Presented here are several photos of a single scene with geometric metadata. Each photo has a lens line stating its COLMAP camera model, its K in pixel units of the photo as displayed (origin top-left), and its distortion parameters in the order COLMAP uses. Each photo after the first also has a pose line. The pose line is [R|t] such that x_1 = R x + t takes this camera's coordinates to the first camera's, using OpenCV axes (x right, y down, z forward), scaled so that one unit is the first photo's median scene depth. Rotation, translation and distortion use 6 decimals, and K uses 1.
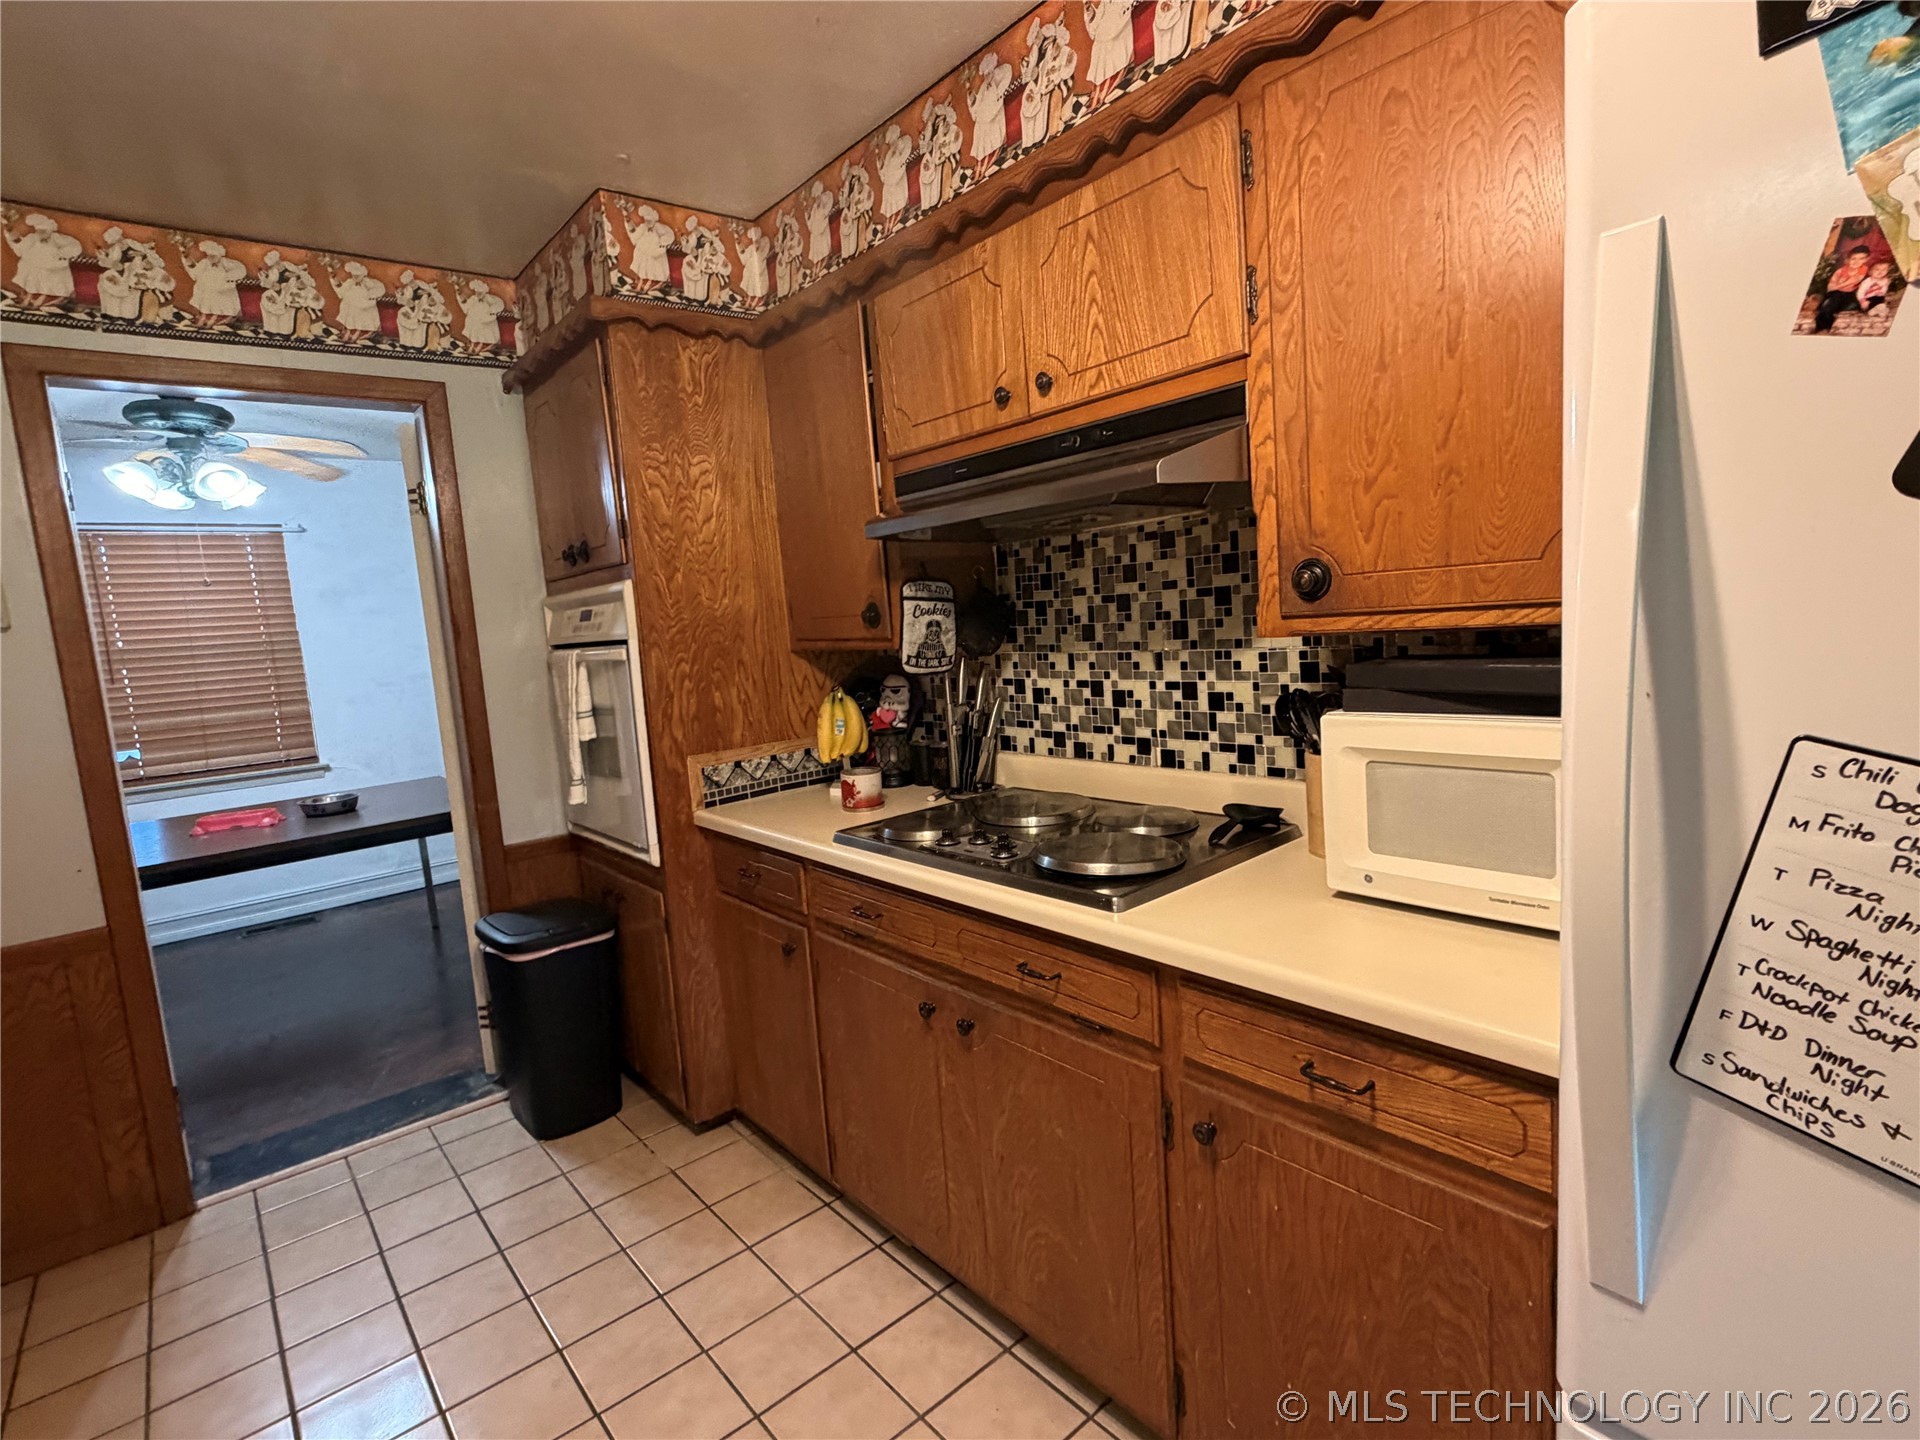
lens RADIAL K [[935.8, 0, 959.3], [0, 935.8, 724.7], [0, 0, 1]] dist [-0.001718, 0.000876]
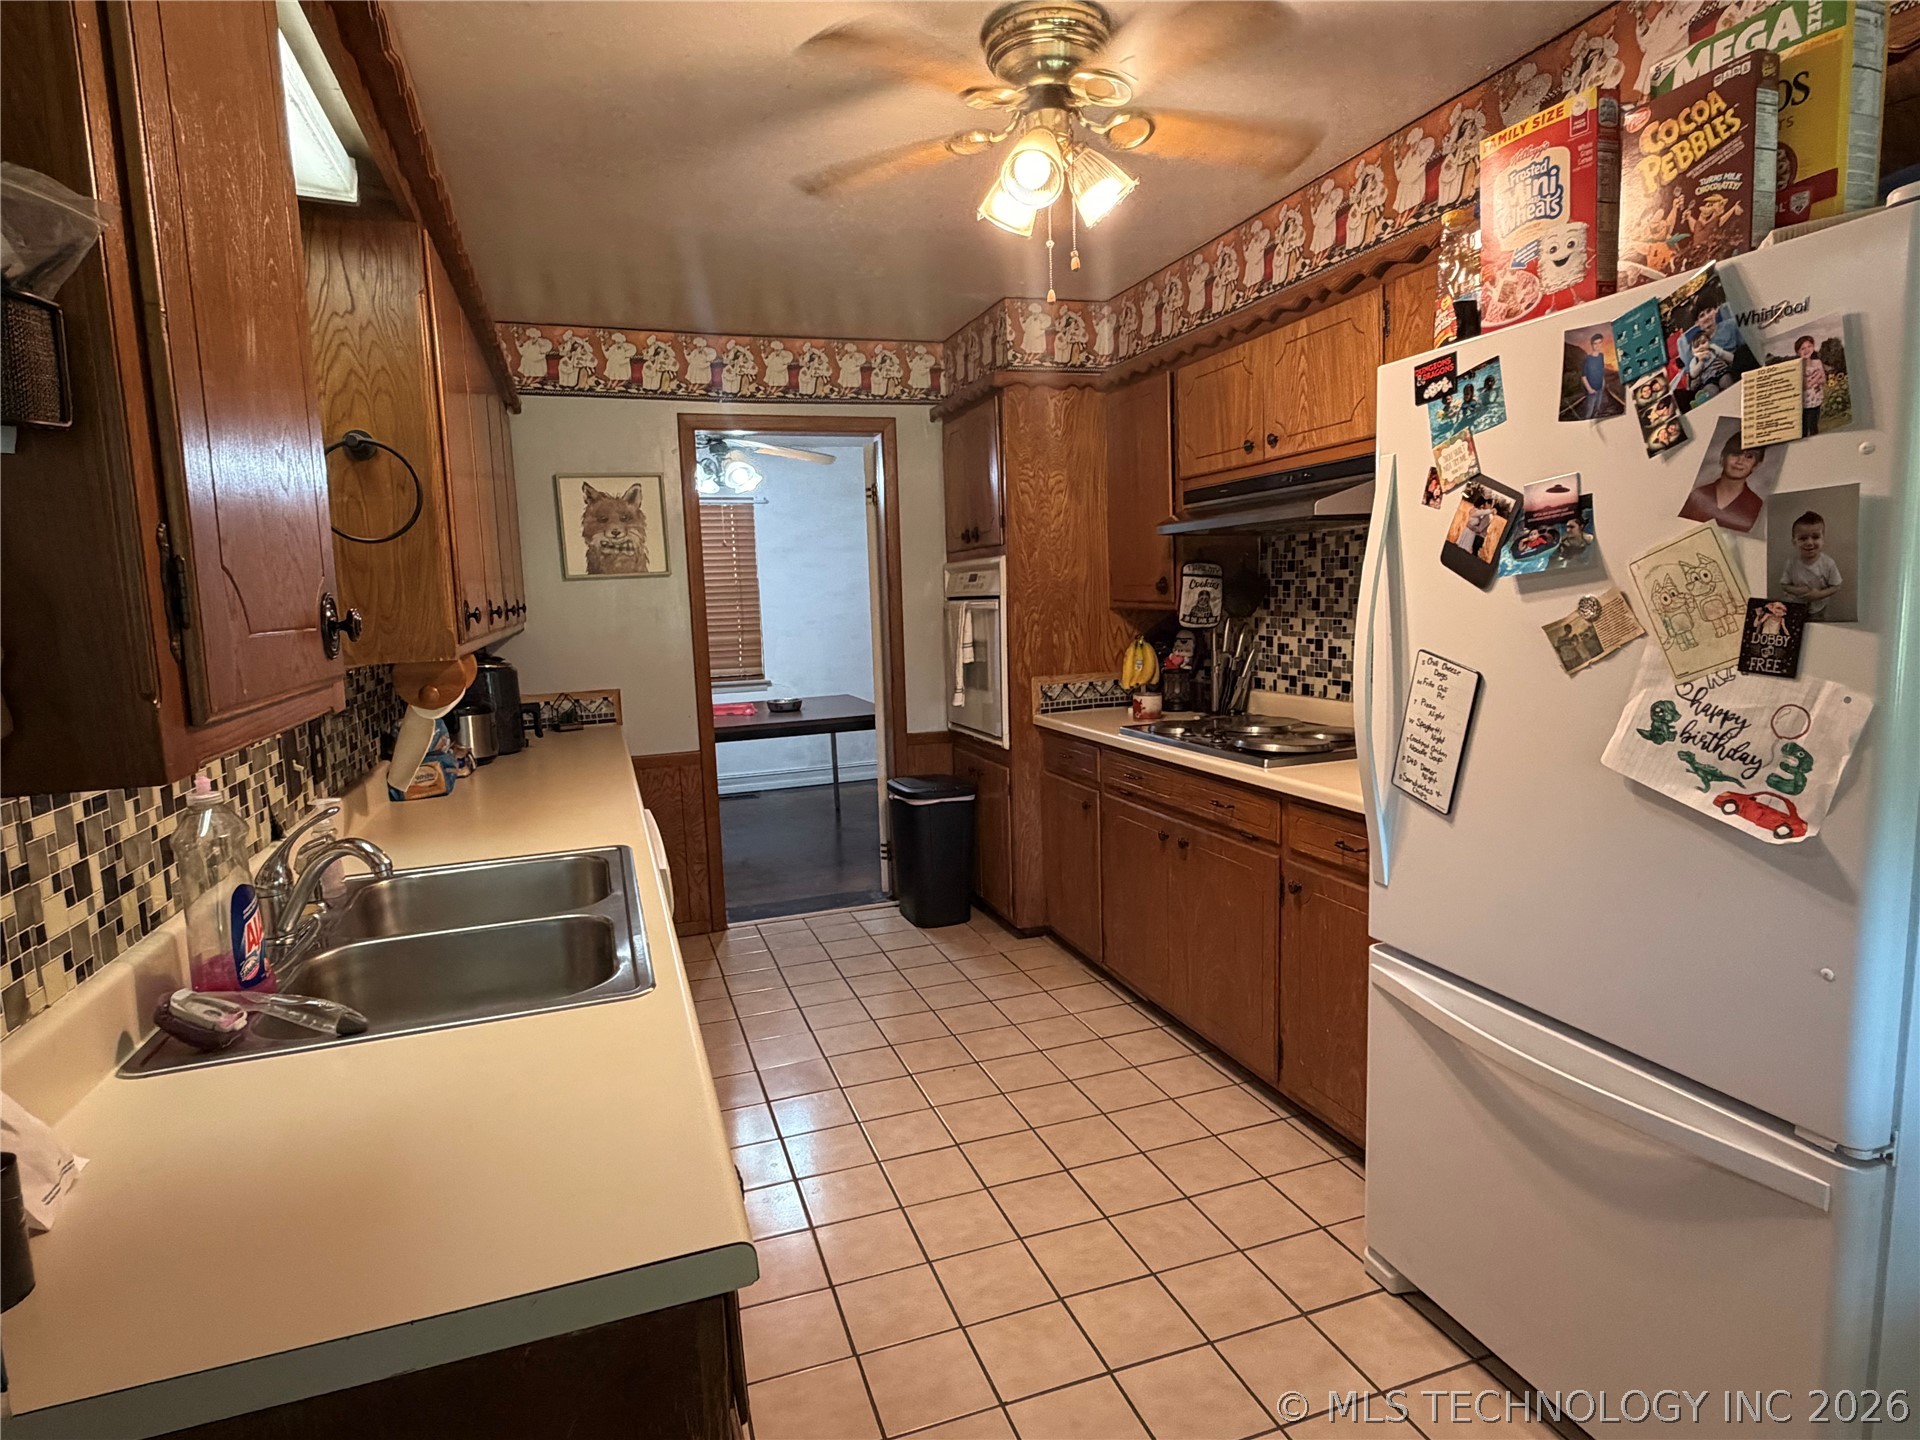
lens RADIAL K [[1020.1, 0, 954.6], [0, 1020.1, 715.5], [0, 0, 1]] dist [-0.003329, -0.000129]
pose [[0.931948, 0.082236, -0.353142, 0.168010], [-0.074810, 0.996596, 0.034653, 0.048746], [0.354790, -0.005876, 0.934928, -0.546203]]
